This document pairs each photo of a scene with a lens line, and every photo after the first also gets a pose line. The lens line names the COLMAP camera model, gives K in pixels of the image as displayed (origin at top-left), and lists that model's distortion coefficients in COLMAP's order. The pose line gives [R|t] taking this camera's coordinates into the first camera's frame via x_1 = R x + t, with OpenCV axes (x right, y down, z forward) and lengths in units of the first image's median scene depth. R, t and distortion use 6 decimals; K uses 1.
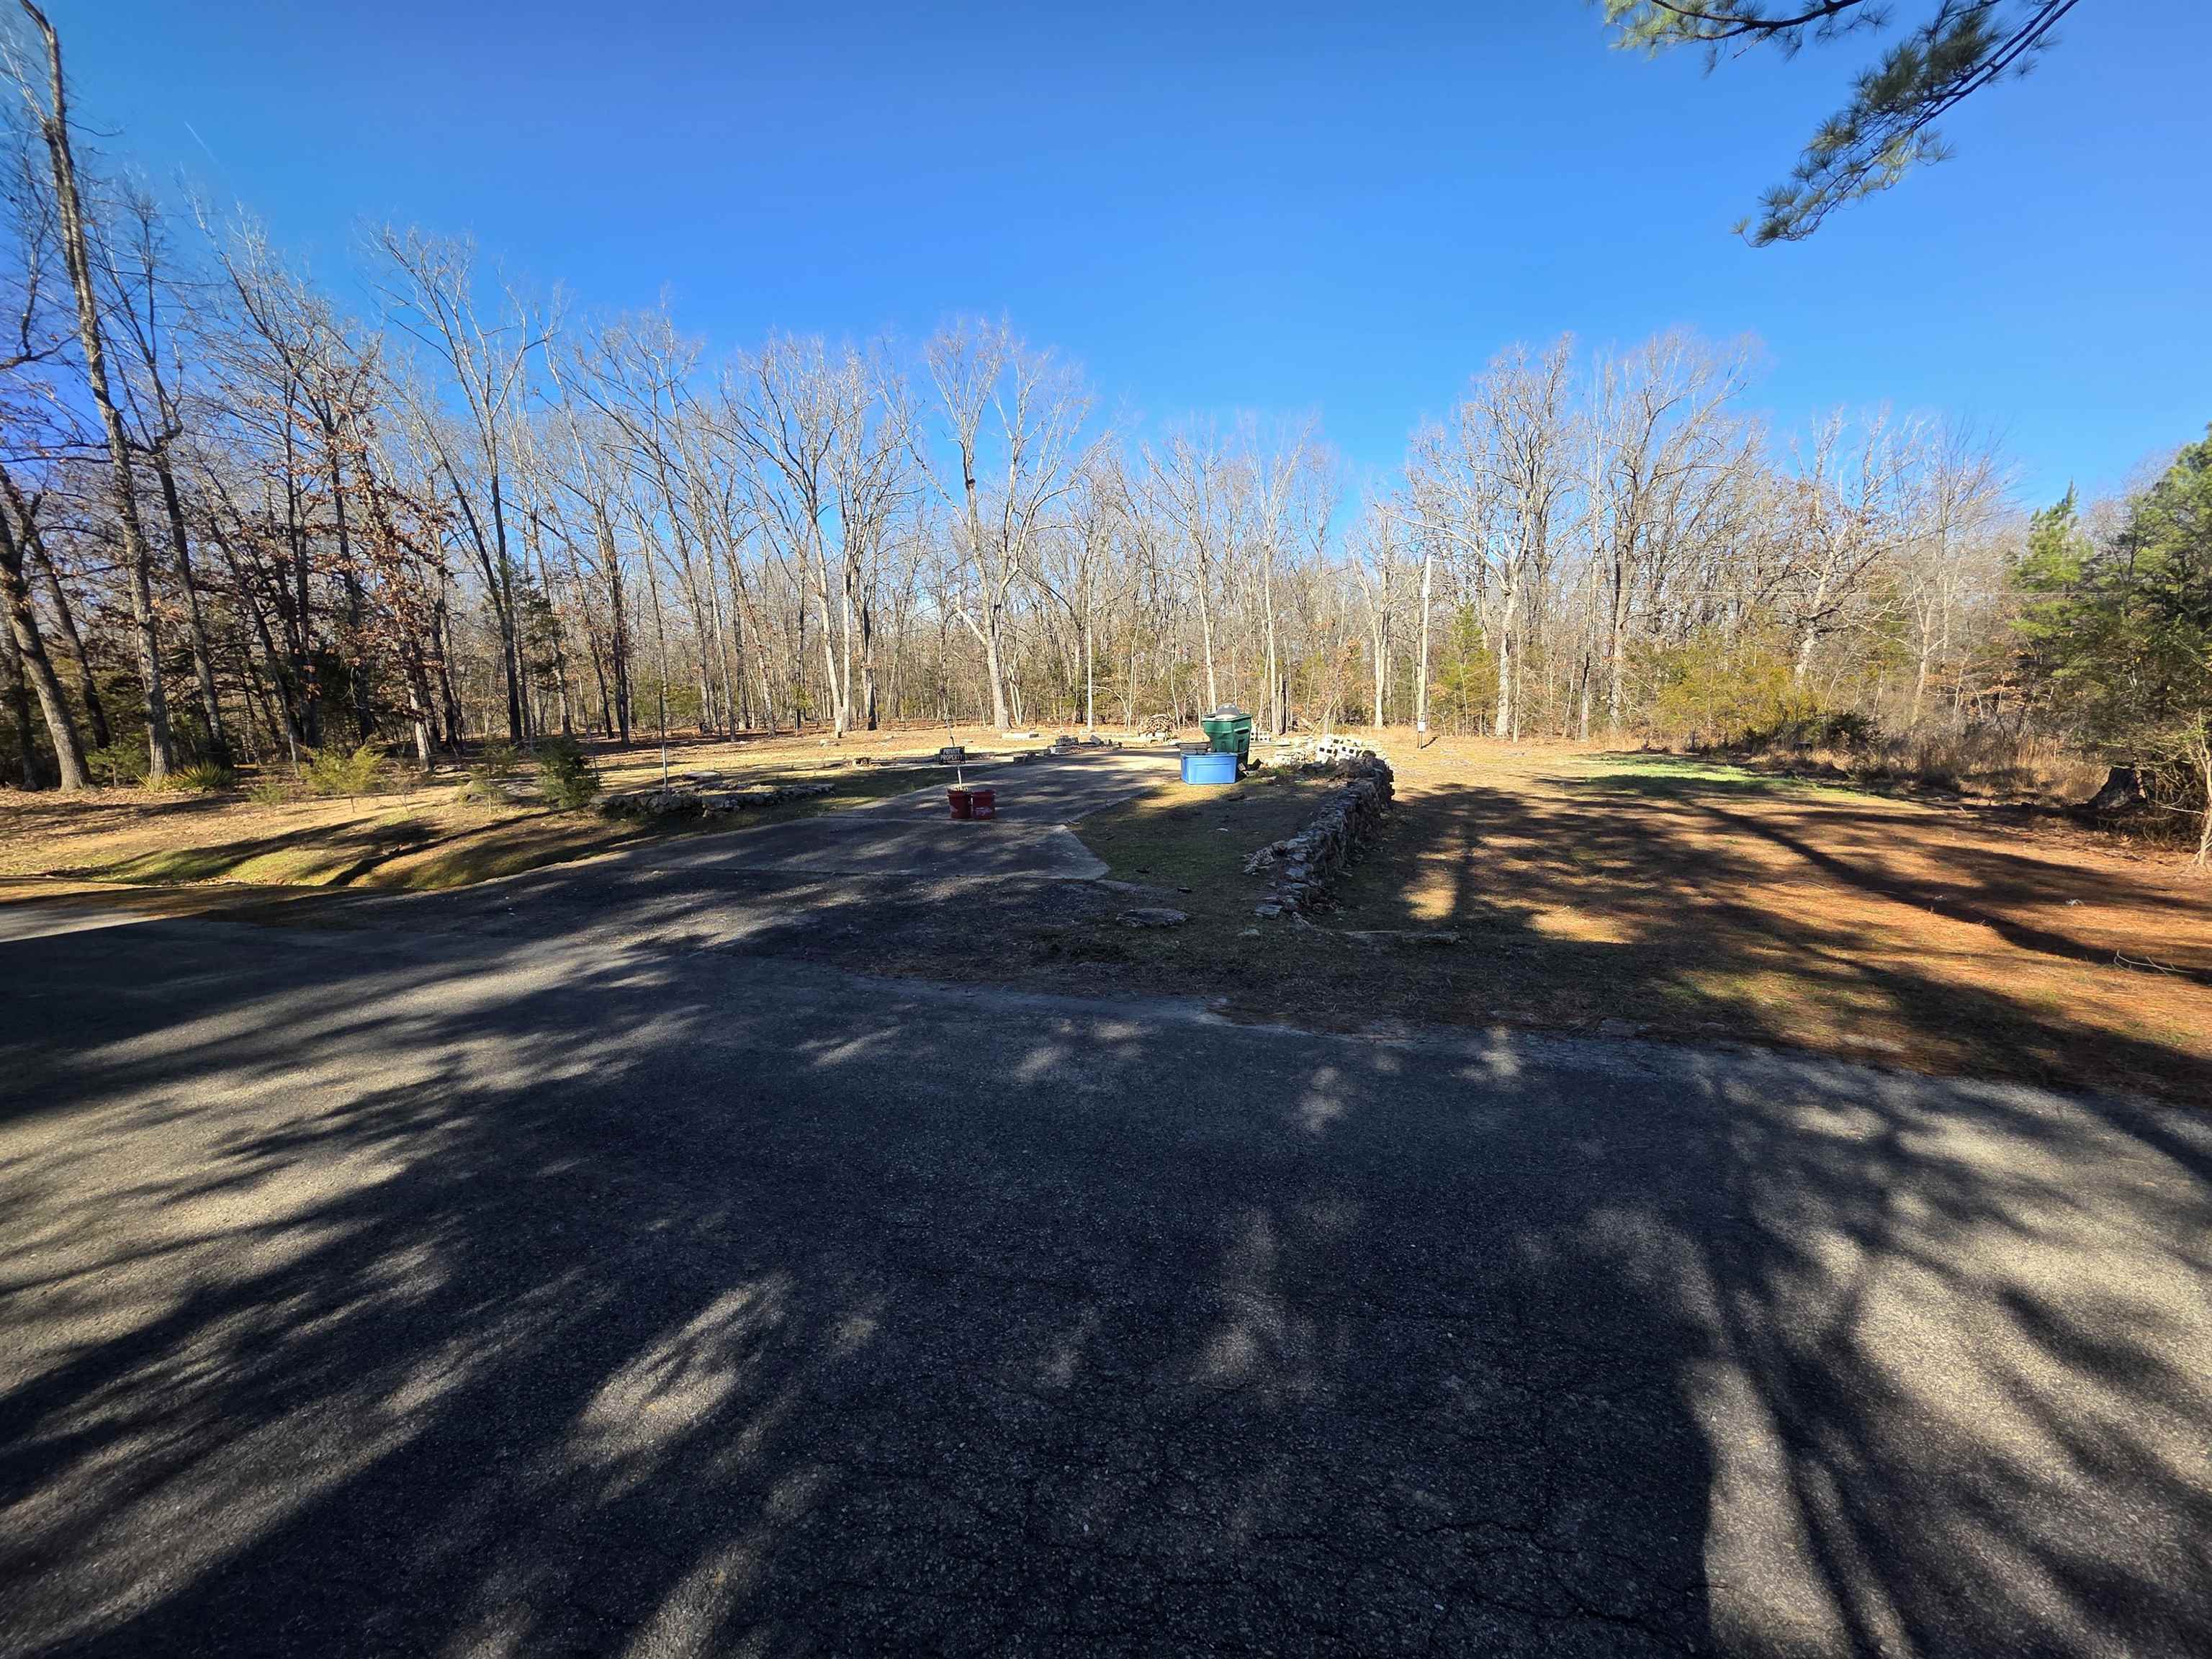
lens RADIAL K [[882.2, 0, 1116.2], [0, 882.2, 835.3], [0, 0, 1]] dist [0.003057, -0.001370]
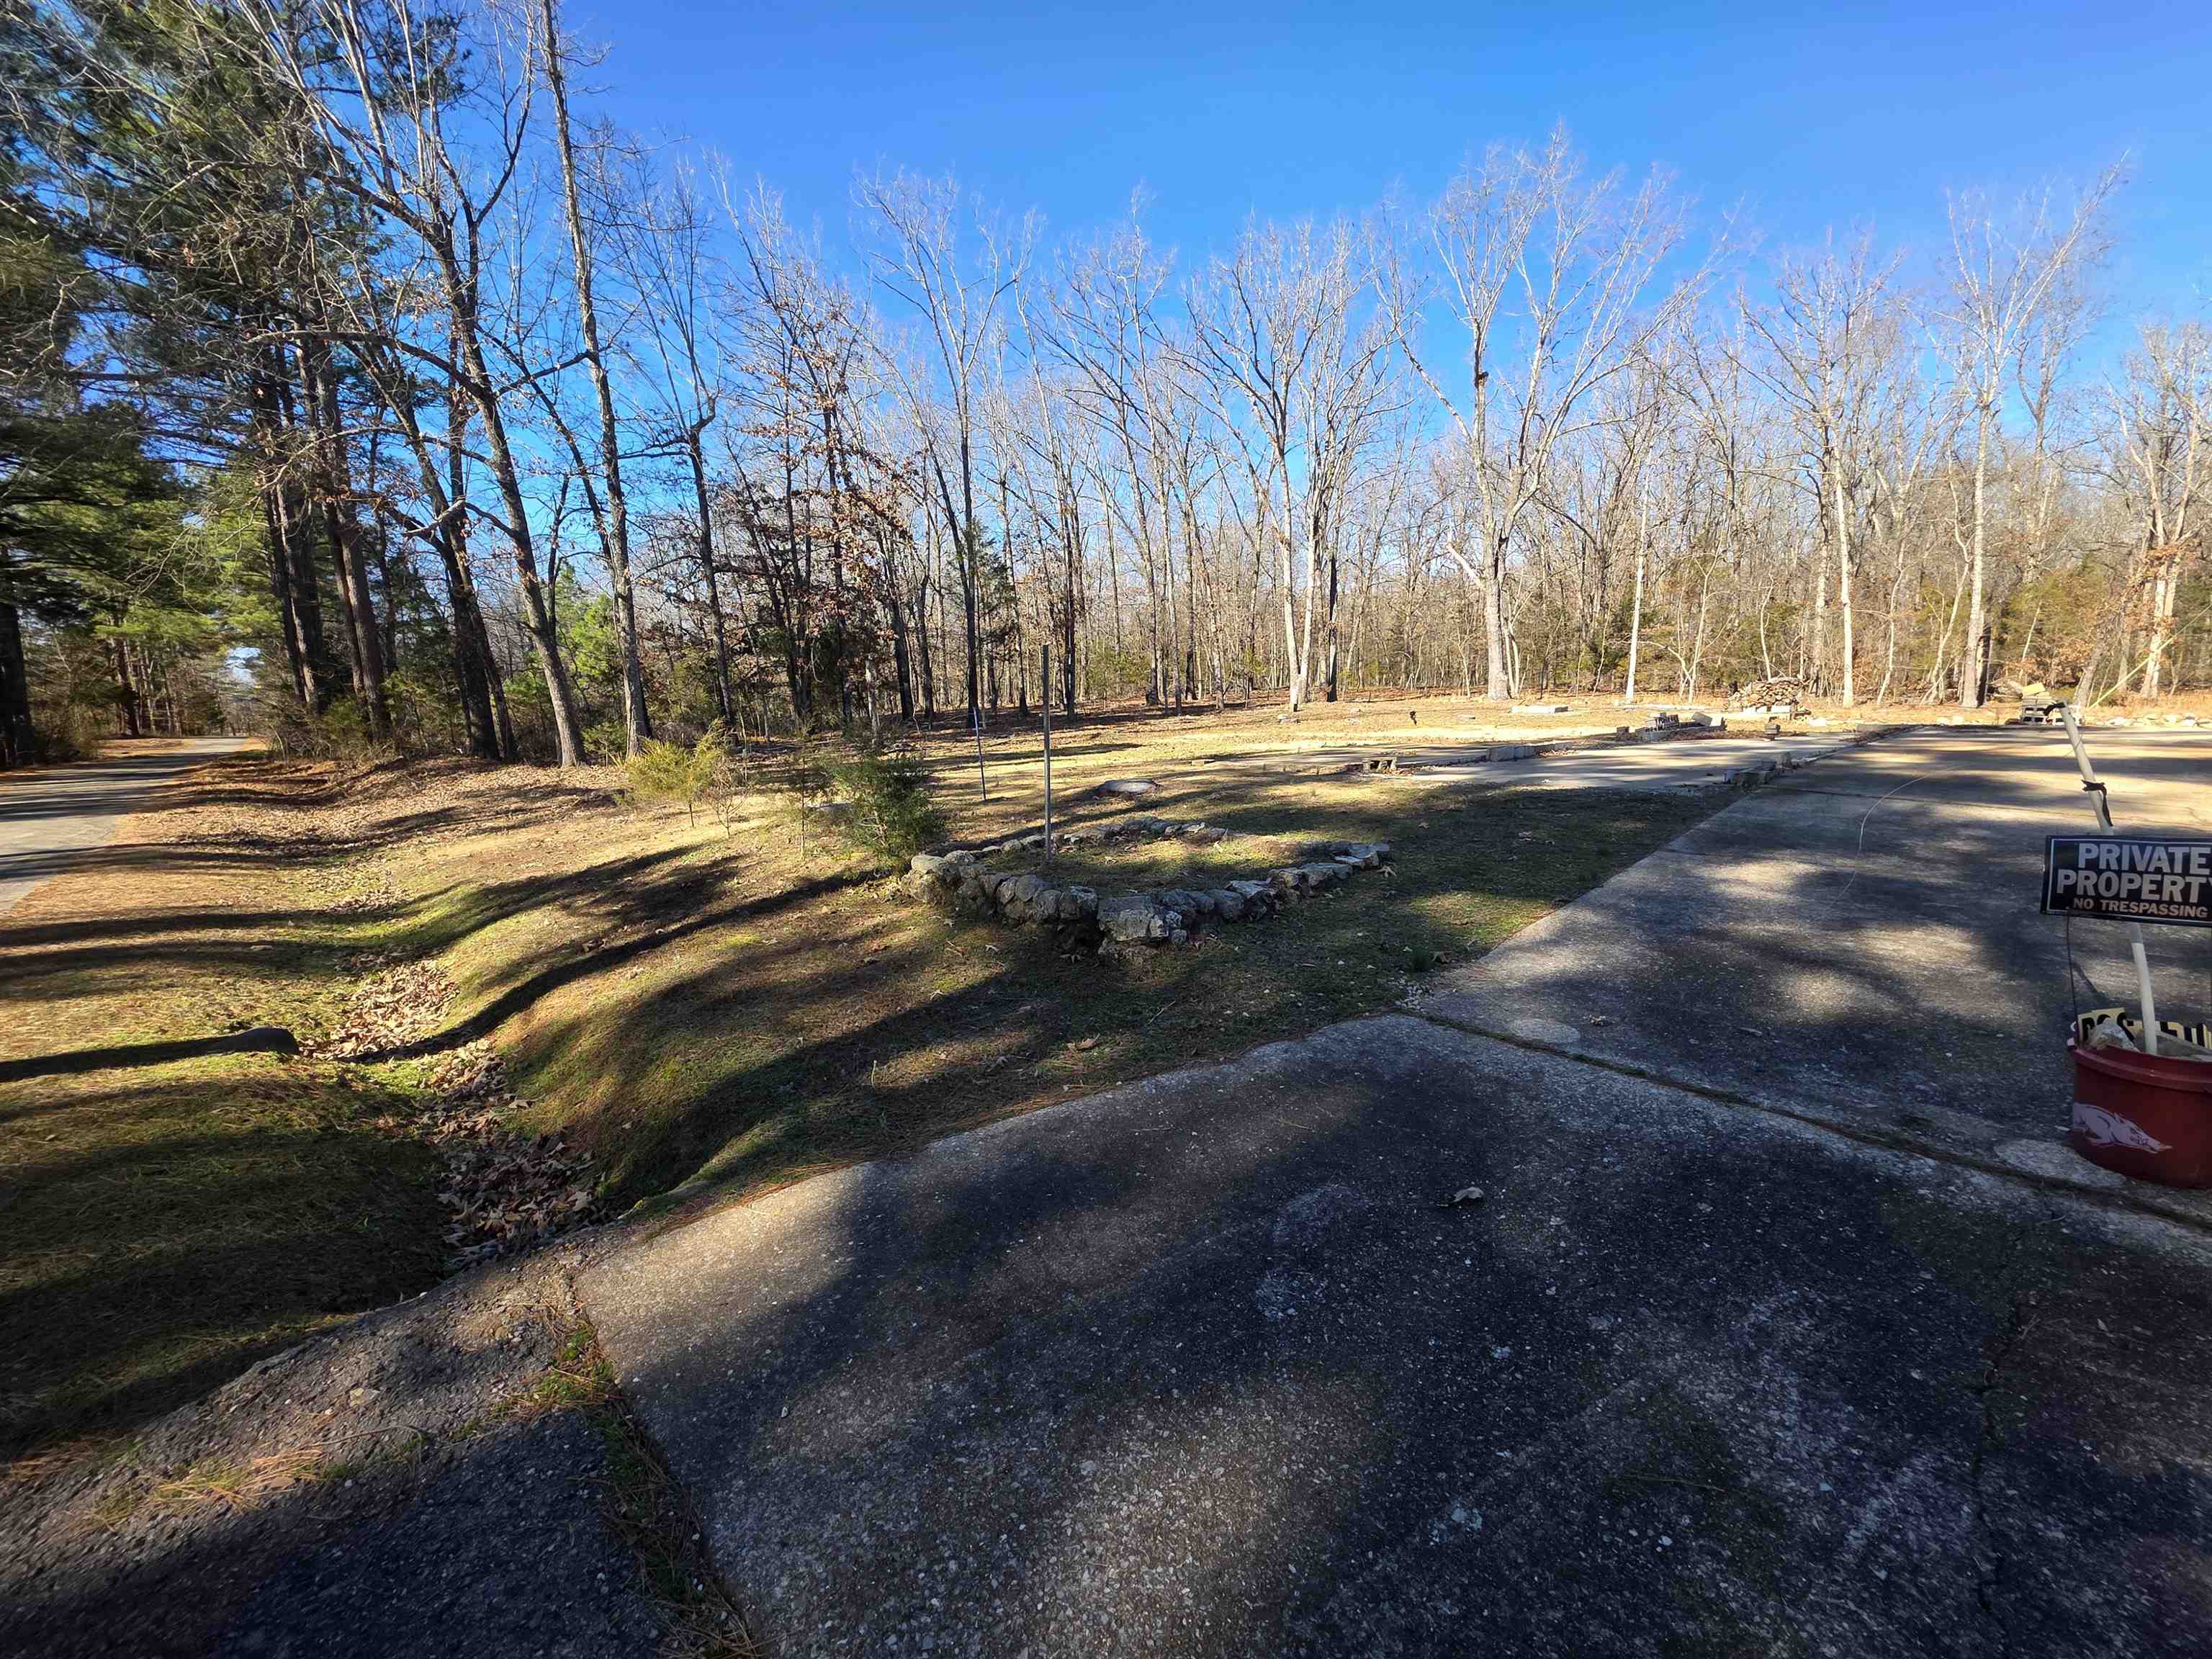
lens RADIAL K [[882.2, 0, 1113.4], [0, 882.2, 830.8], [0, 0, 1]] dist [0.003057, -0.001370]
pose [[0.886472, 0.065930, -0.458061, -0.127139], [-0.051907, 0.997719, 0.043151, -0.040589], [0.459862, -0.014475, 0.887873, 0.293448]]
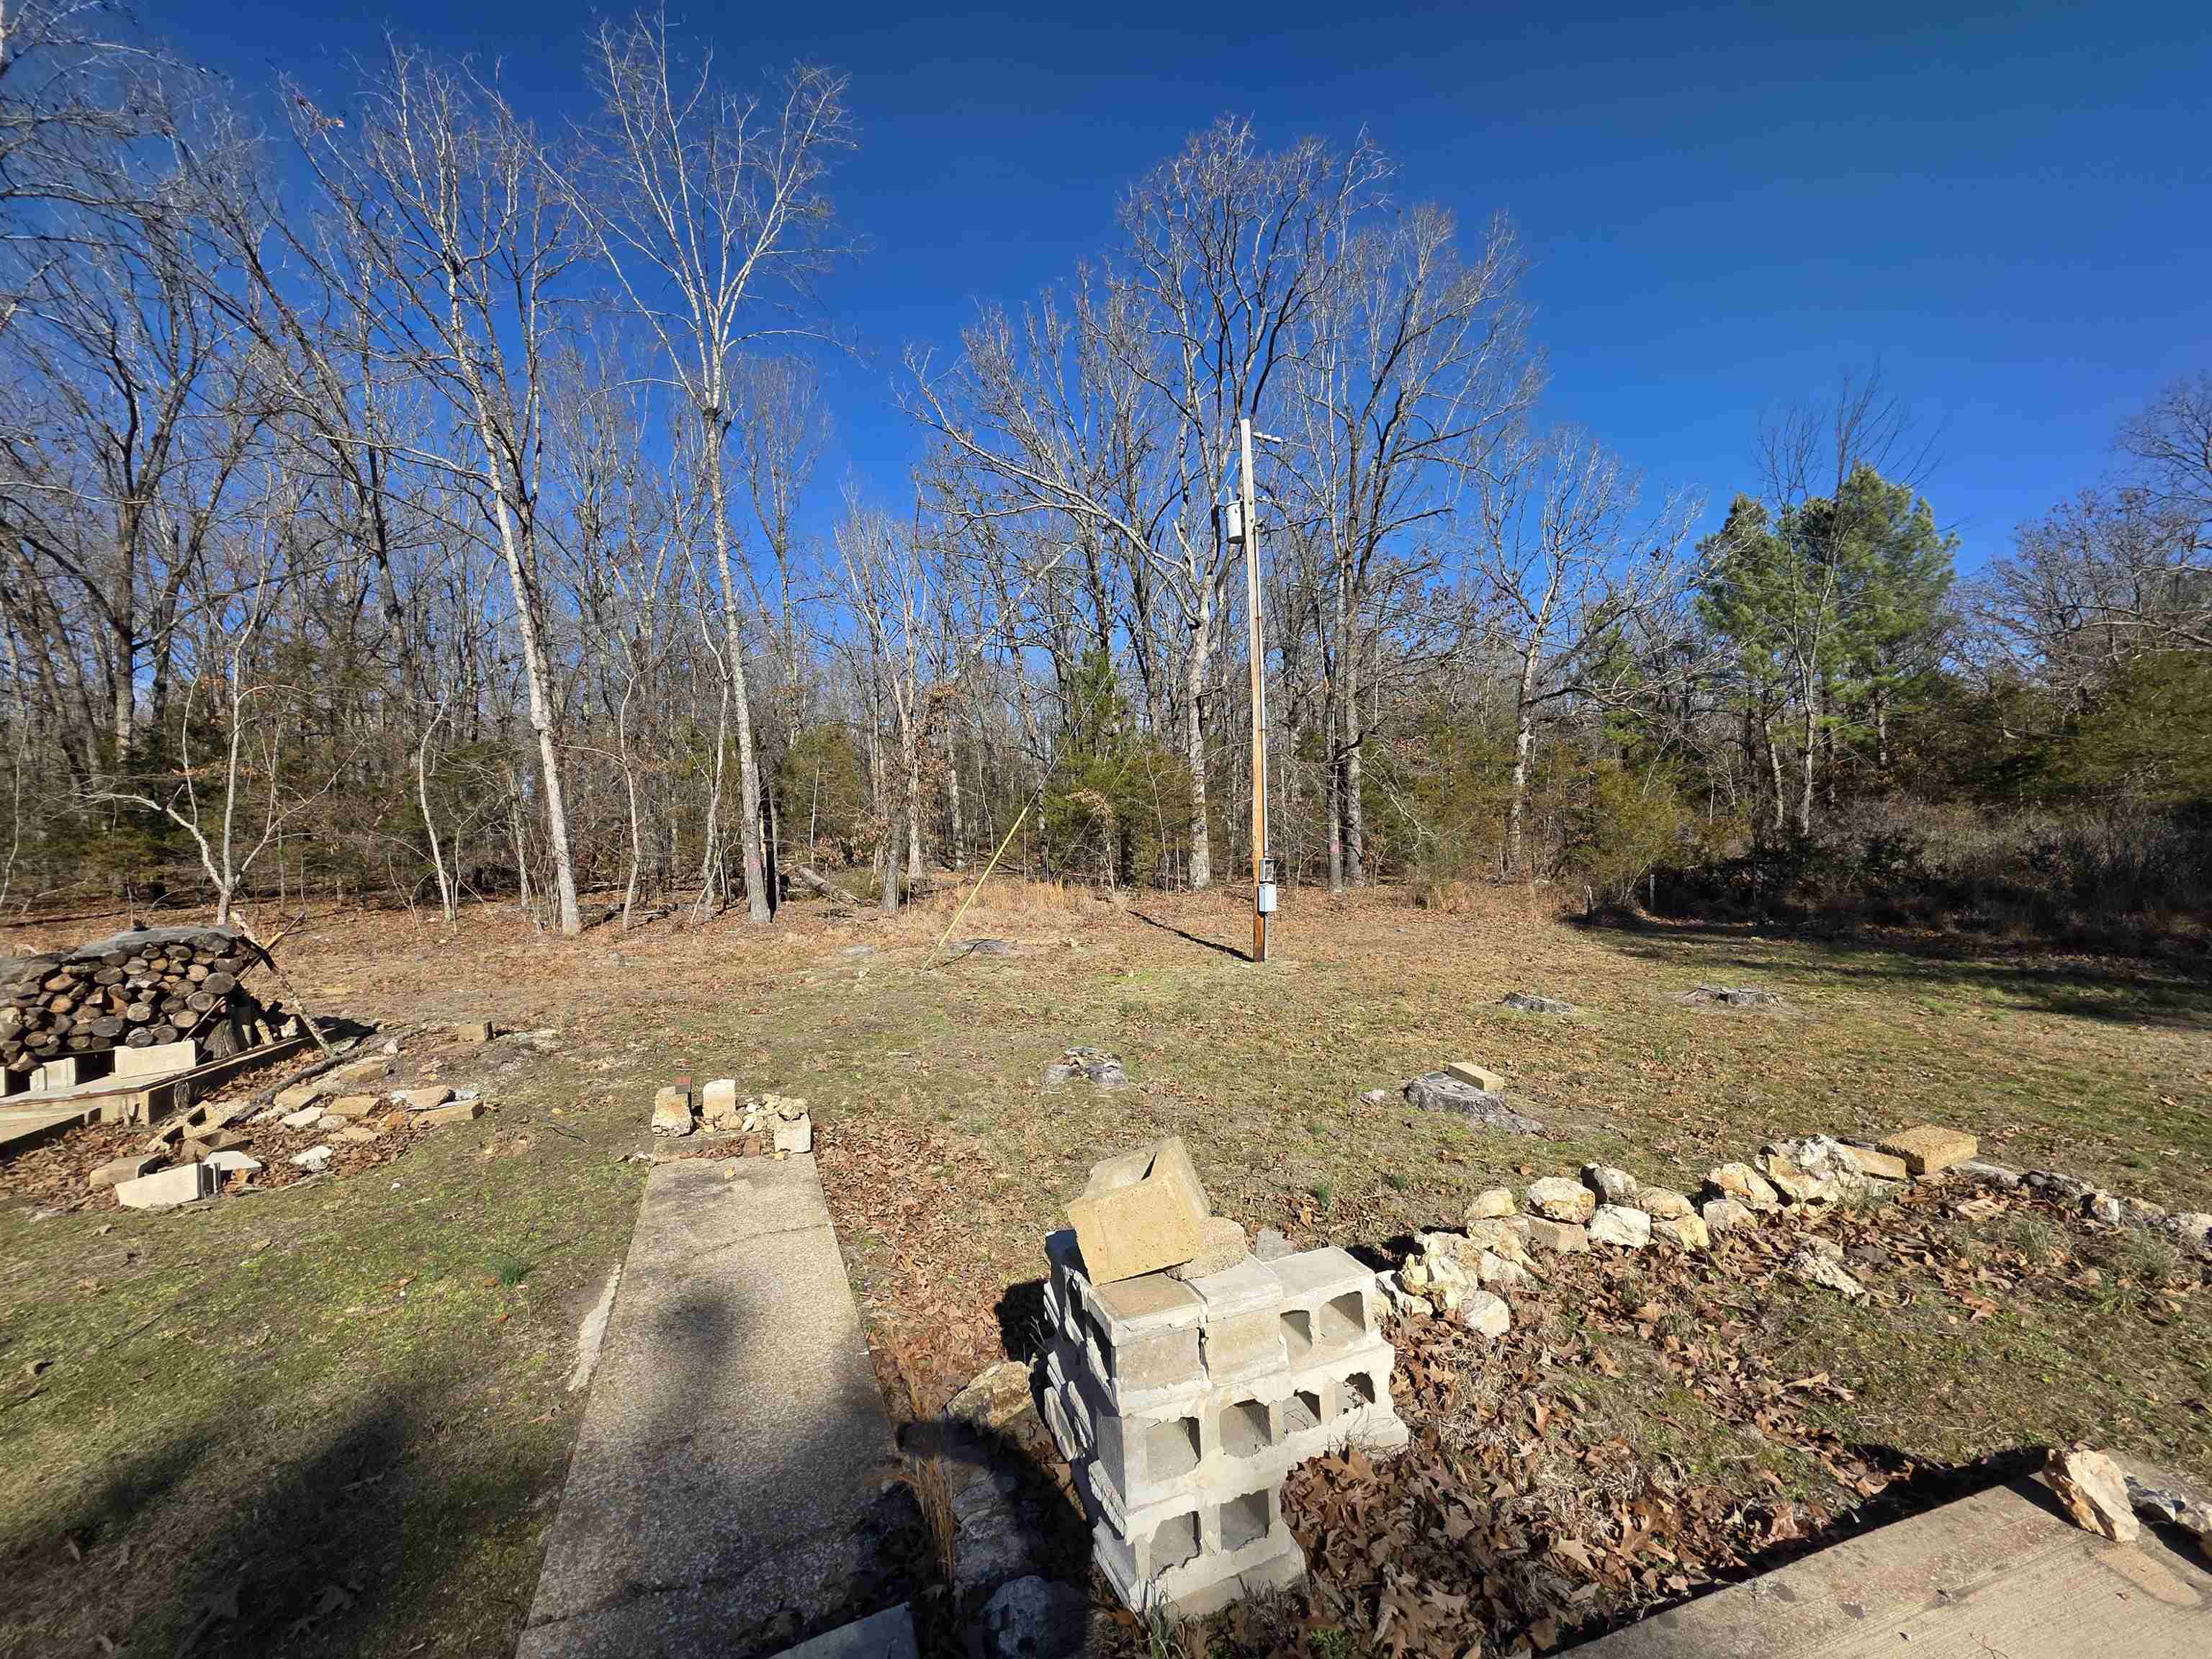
lens RADIAL K [[882.2, 0, 1104.5], [0, 882.2, 821.3], [0, 0, 1]] dist [0.003057, -0.001370]
pose [[0.799890, -0.014052, 0.599982, 0.146658], [0.107368, 0.986948, -0.120026, -0.183180], [-0.590464, 0.160426, 0.790959, 1.181144]]
